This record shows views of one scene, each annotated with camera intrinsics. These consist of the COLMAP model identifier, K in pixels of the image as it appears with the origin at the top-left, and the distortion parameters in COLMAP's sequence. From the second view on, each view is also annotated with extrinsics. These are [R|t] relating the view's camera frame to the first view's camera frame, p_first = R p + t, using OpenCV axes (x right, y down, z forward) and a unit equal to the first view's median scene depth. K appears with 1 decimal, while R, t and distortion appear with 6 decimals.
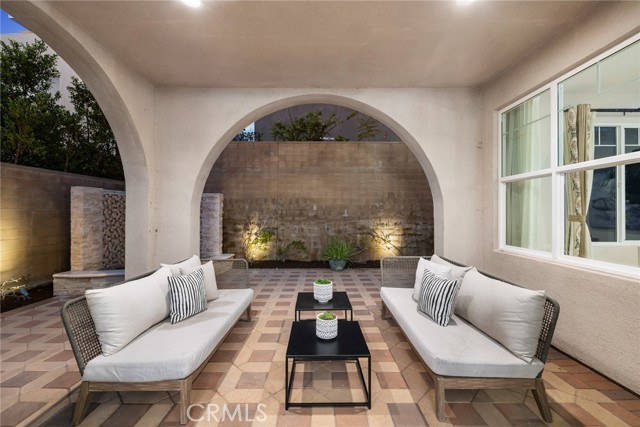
lens RADIAL K [[271.4, 0, 320.2], [0, 271.4, 209.7], [0, 0, 1]] dist [0.000067, 0.000077]
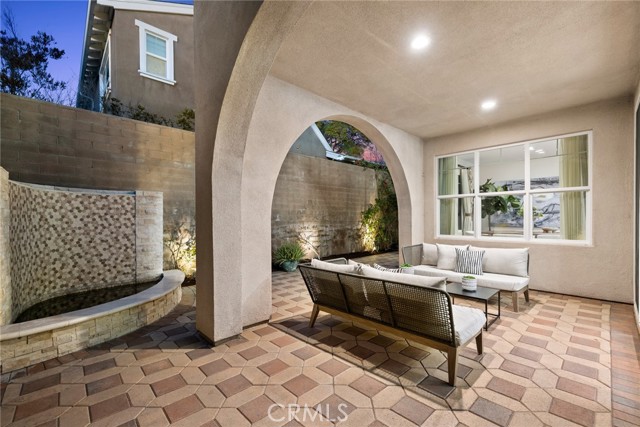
lens RADIAL K [[271.8, 0, 321.4], [0, 271.8, 220.4], [0, 0, 1]] dist [-0.000248, 0.000095]
pose [[0.724663, -0.008593, 0.689049, -0.508887], [-0.001511, 0.999900, 0.014058, 0.006968], [-0.689101, -0.011228, 0.724578, 0.124328]]
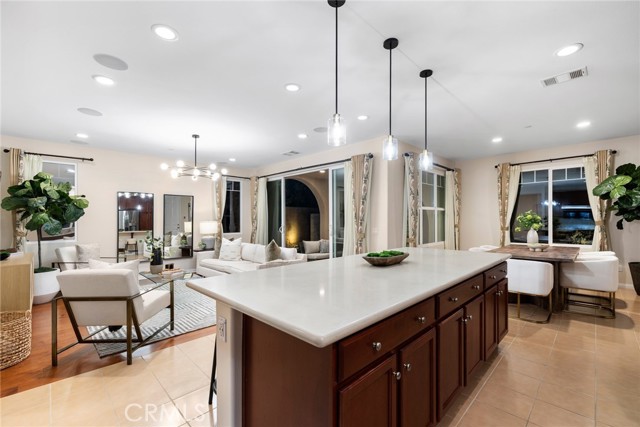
lens RADIAL K [[271.8, 0, 321.4], [0, 271.8, 220.4], [0, 0, 1]] dist [-0.000248, 0.000095]
pose [[0.712230, -0.000210, -0.701946, 0.613593], [0.004431, 0.999981, 0.004197, -0.014120], [0.701932, -0.006100, 0.712218, -0.491202]]
